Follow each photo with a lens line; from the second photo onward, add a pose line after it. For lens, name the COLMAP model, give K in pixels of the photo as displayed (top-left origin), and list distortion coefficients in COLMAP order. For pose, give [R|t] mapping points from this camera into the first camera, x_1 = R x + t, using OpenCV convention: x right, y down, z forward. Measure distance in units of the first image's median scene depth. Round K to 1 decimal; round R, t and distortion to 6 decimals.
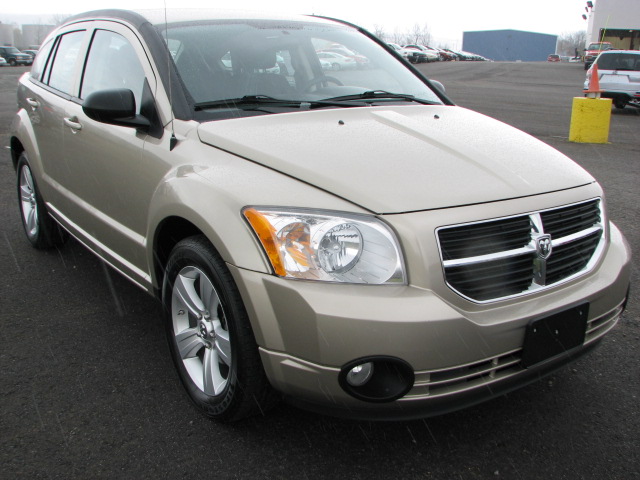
lens RADIAL K [[689.2, 0, 320.0], [0, 689.2, 240.0], [0, 0, 1]] dist [-0.206773, 0.340092]
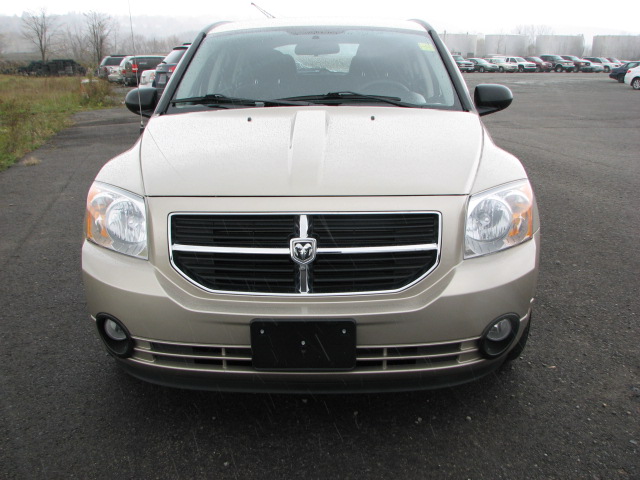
lens RADIAL K [[689.2, 0, 320.0], [0, 689.2, 240.0], [0, 0, 1]] dist [-0.206773, 0.340092]
pose [[0.801876, 0.135347, -0.581959, 0.906245], [-0.142679, 0.989203, 0.033464, -0.040963], [0.580205, 0.056199, 0.812529, 0.229718]]
